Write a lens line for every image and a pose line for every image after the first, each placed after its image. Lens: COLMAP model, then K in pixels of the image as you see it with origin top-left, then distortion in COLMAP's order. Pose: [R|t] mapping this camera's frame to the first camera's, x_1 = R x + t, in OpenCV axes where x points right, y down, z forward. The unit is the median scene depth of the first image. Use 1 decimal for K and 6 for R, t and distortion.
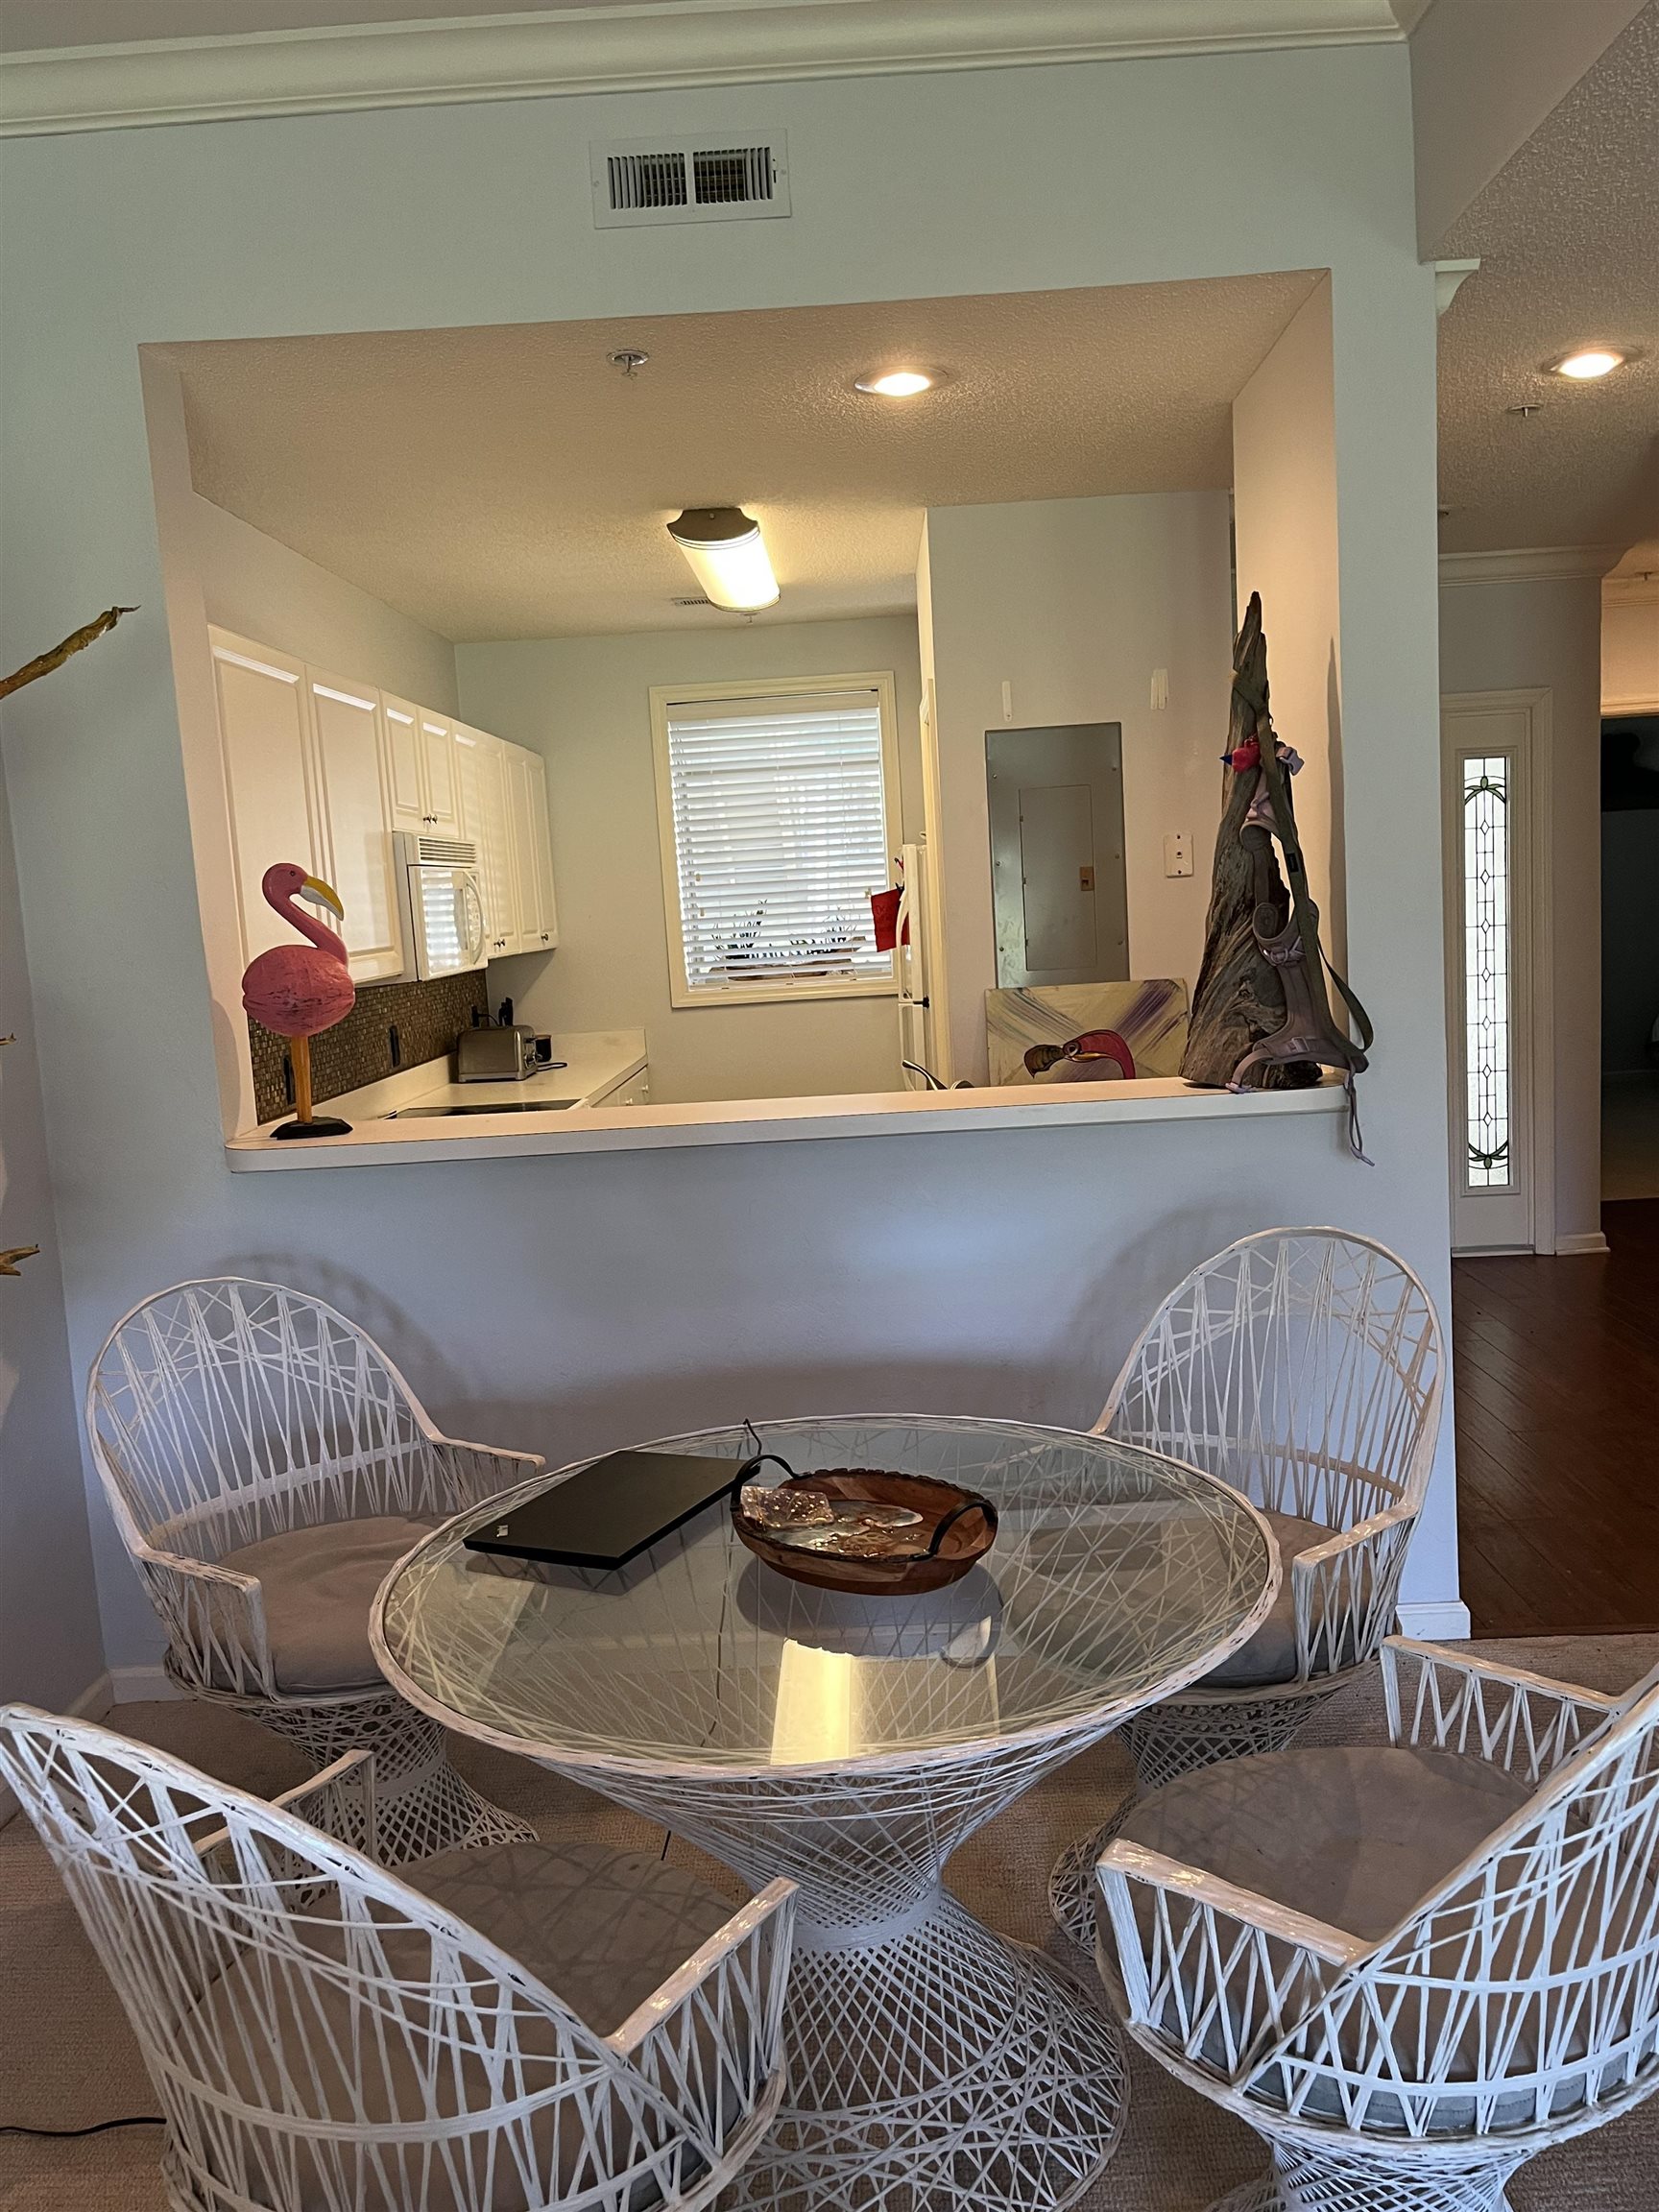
lens RADIAL K [[1699.1, 0, 829.5], [0, 1699.1, 1106.0], [0, 0, 1]] dist [0.058899, -0.078438]
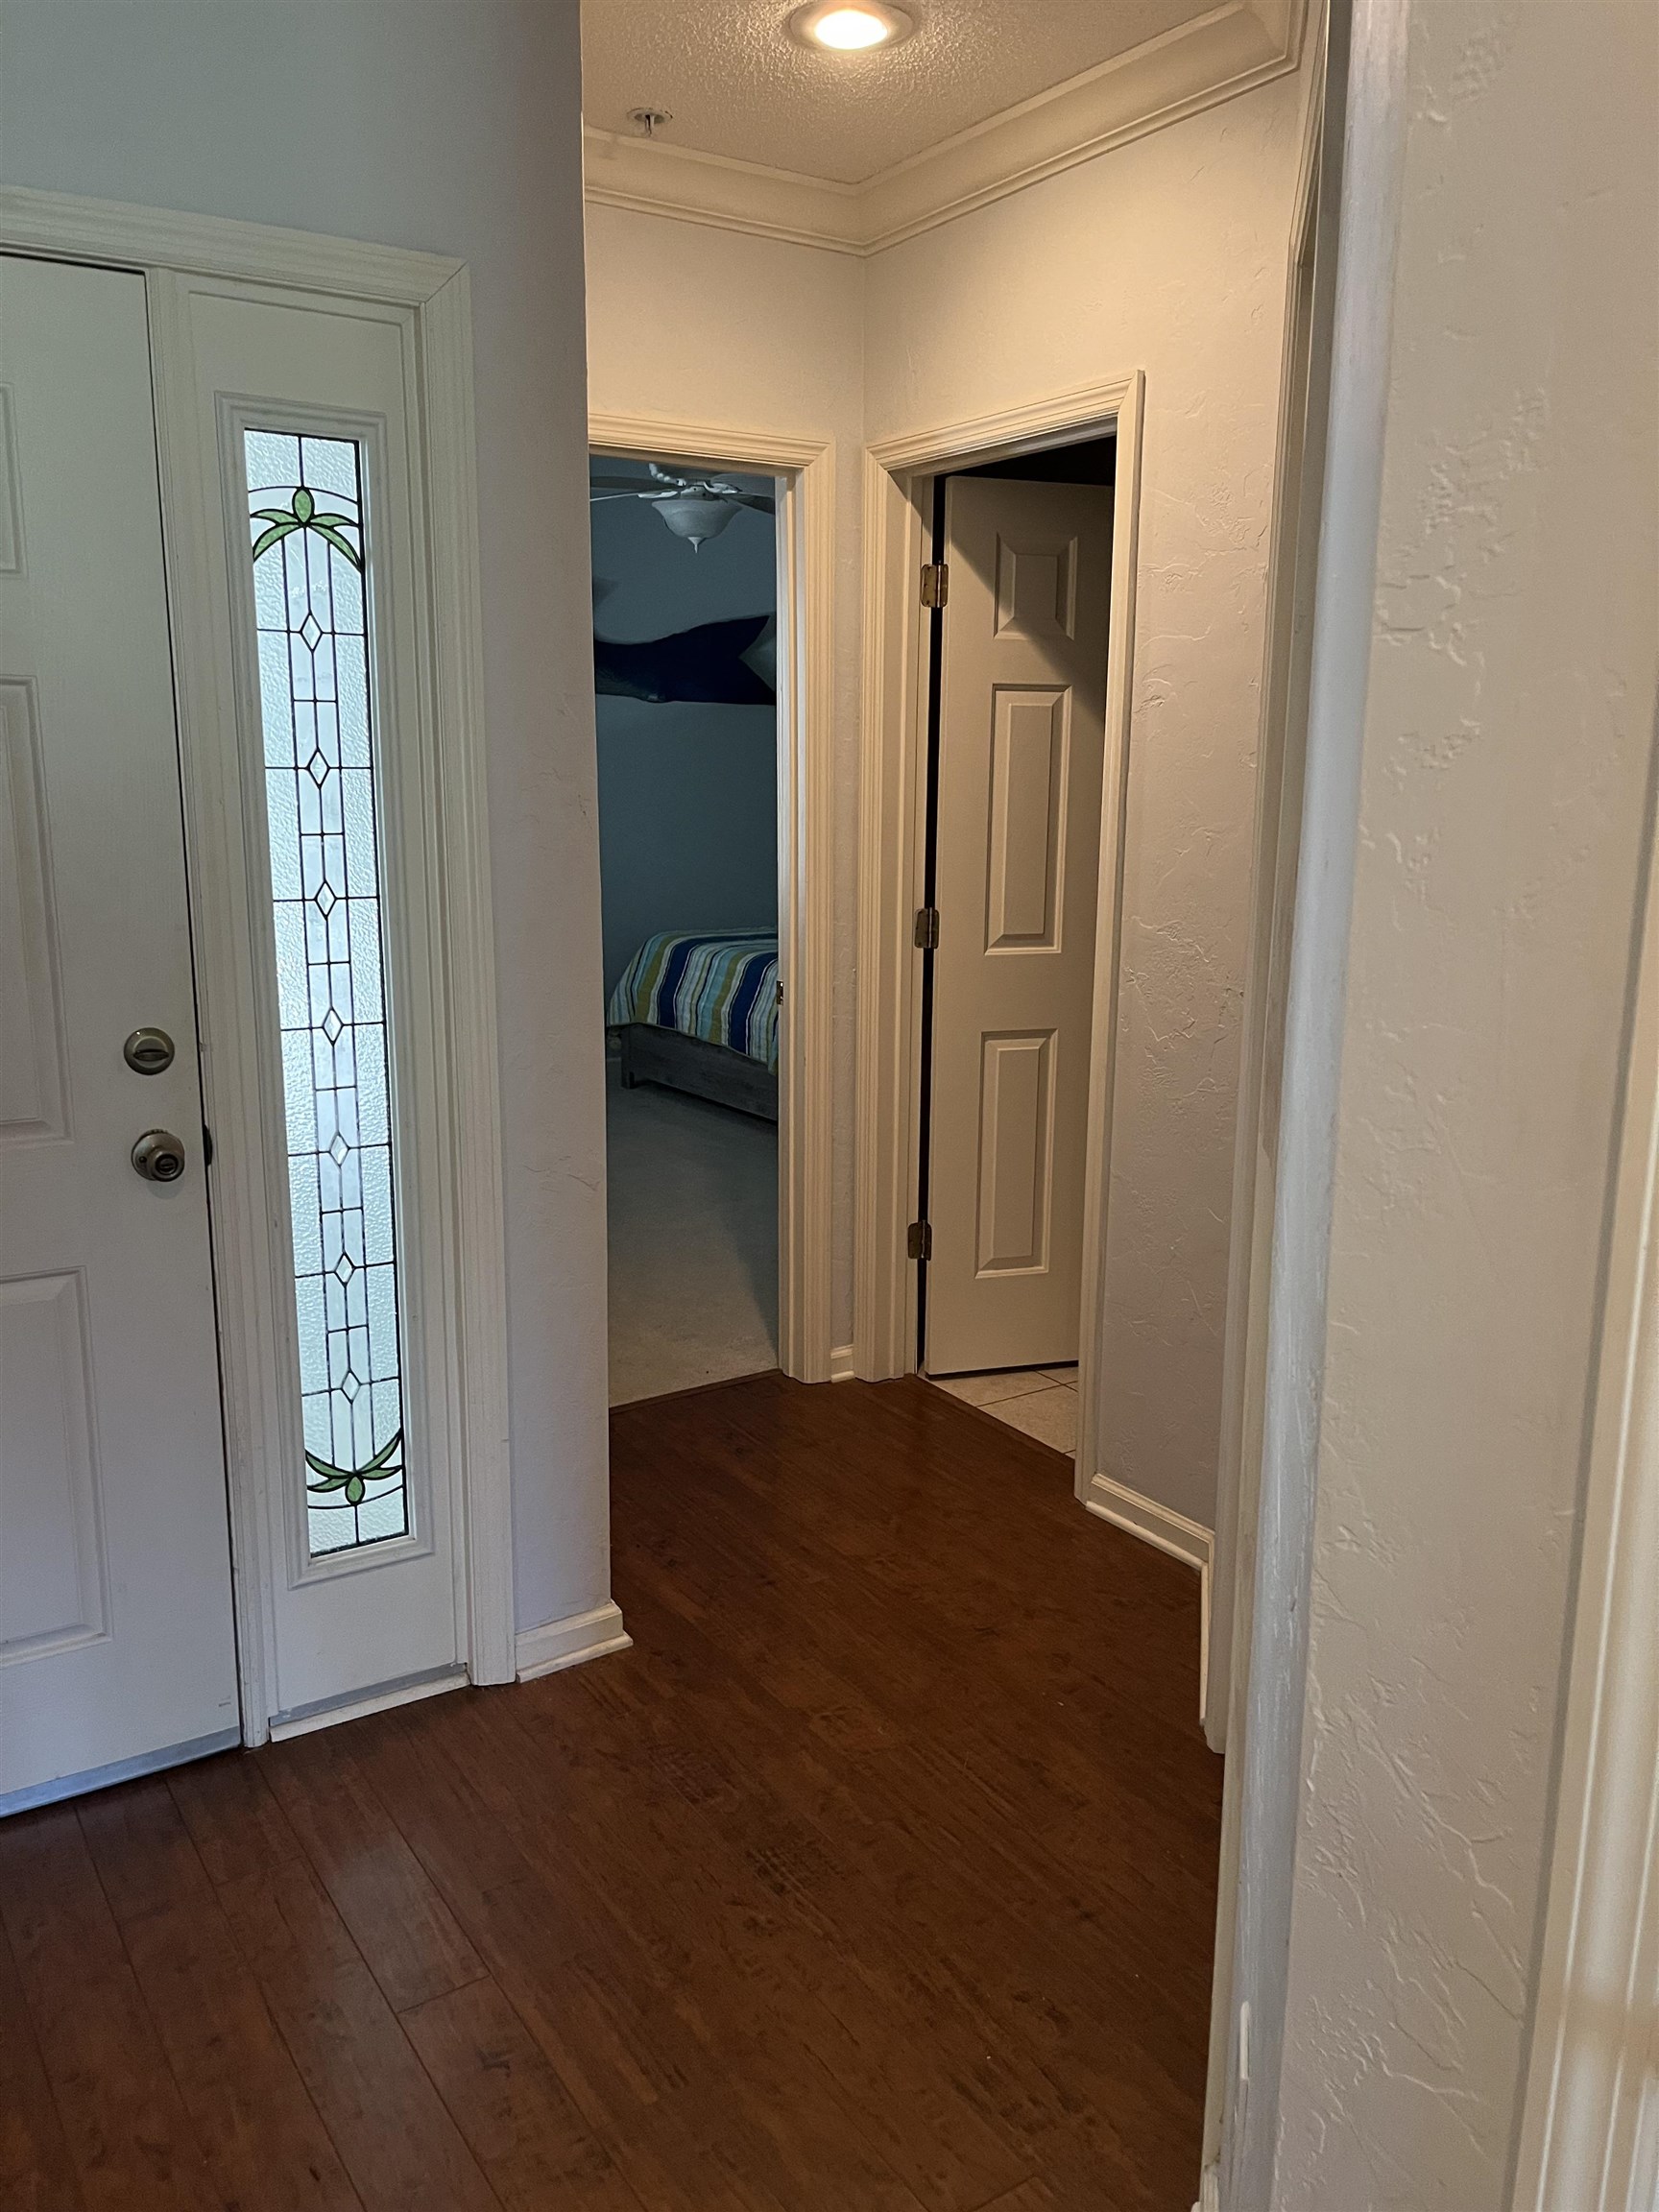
lens RADIAL K [[1699.1, 0, 829.5], [0, 1699.1, 1106.0], [0, 0, 1]] dist [0.058899, -0.078438]
pose [[0.849141, -0.047503, 0.526026, 0.276837], [0.004586, 0.996573, 0.082594, -0.090185], [-0.528147, -0.067722, 0.846448, 0.617343]]
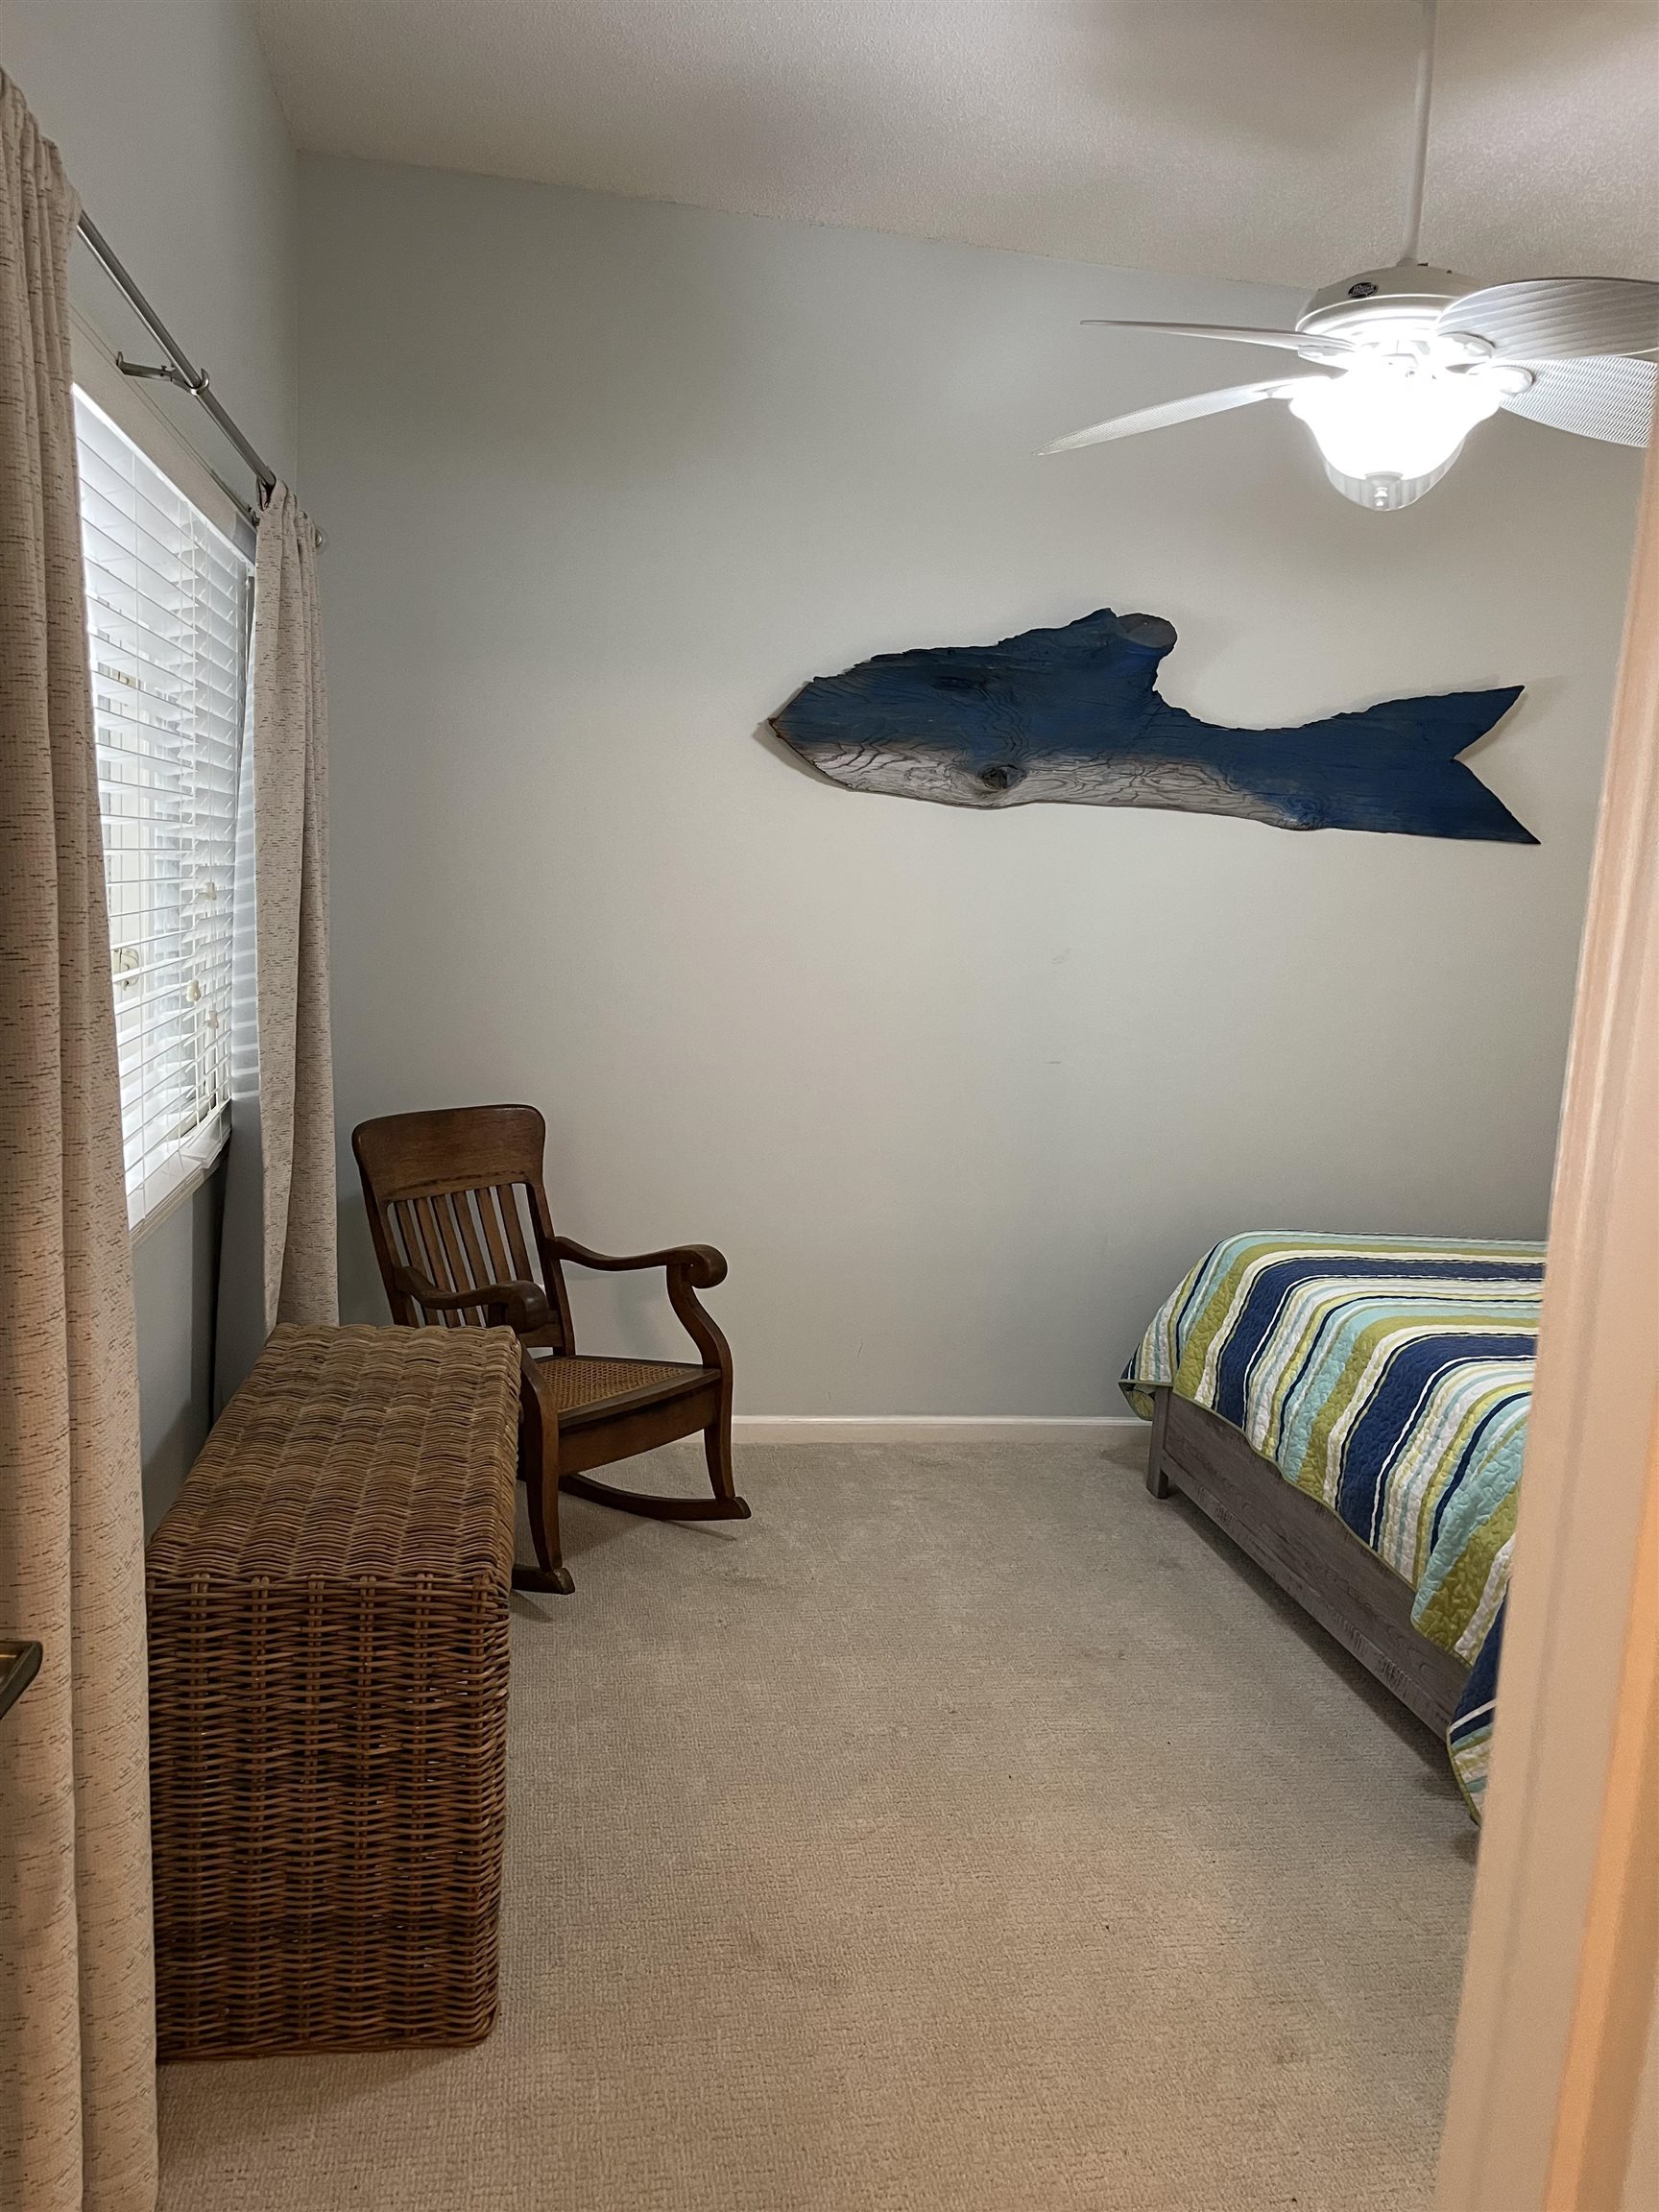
lens RADIAL K [[1699.1, 0, 829.5], [0, 1699.1, 1106.0], [0, 0, 1]] dist [0.058899, -0.078438]
pose [[0.980625, 0.094819, 0.171415, 0.363252], [-0.102545, 0.994048, 0.036775, -0.117711], [-0.166908, -0.053640, 0.984512, 0.771156]]
